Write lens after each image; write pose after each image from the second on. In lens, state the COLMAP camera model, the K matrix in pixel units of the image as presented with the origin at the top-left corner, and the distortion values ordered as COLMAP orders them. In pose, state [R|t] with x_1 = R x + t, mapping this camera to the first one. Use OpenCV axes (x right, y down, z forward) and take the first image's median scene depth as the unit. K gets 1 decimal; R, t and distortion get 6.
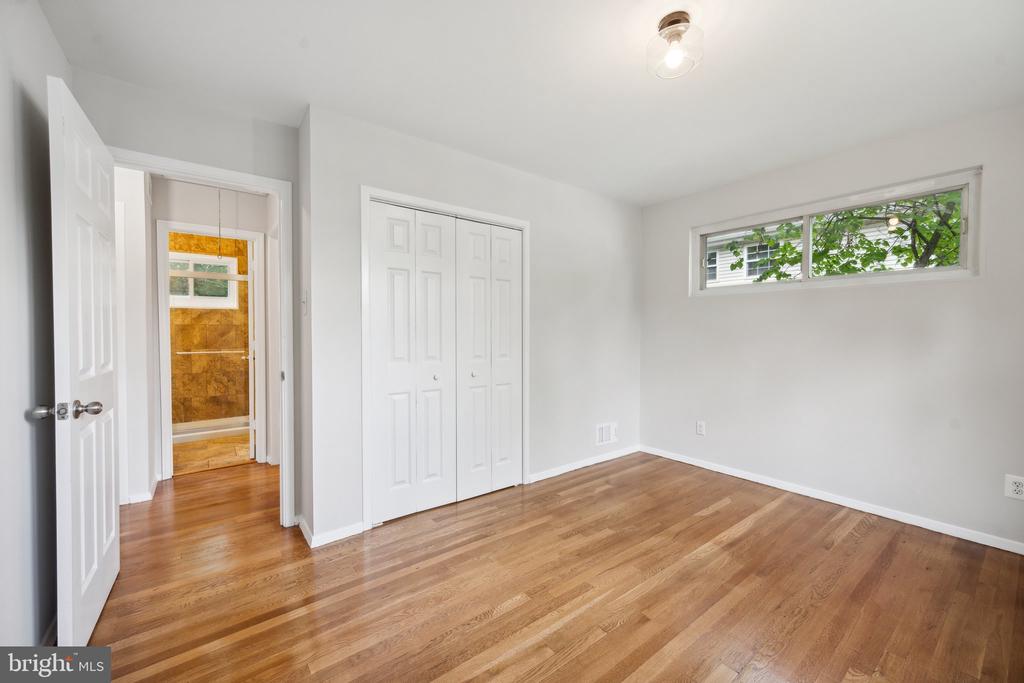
lens RADIAL K [[401.4, 0, 512.1], [0, 401.4, 338.3], [0, 0, 1]] dist [-0.001980, -0.000295]
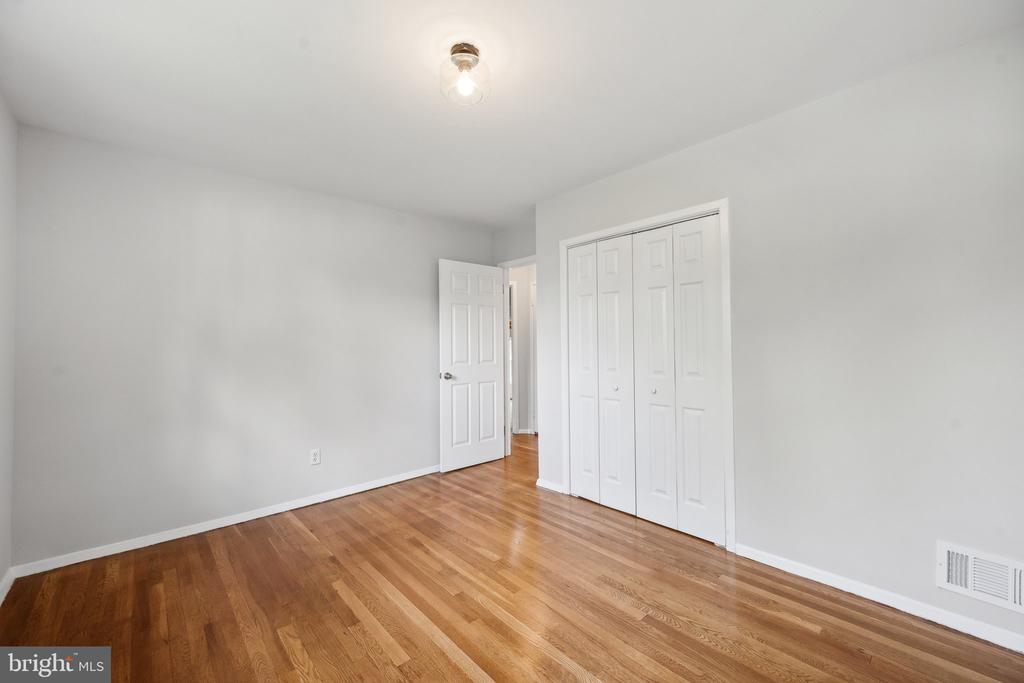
lens RADIAL K [[401.4, 0, 512.1], [0, 401.4, 338.3], [0, 0, 1]] dist [-0.001980, -0.000295]
pose [[0.091561, -0.020482, -0.995589, 0.869420], [-0.009603, 0.999724, -0.021450, -0.010201], [0.995753, 0.011525, 0.091339, 0.622541]]
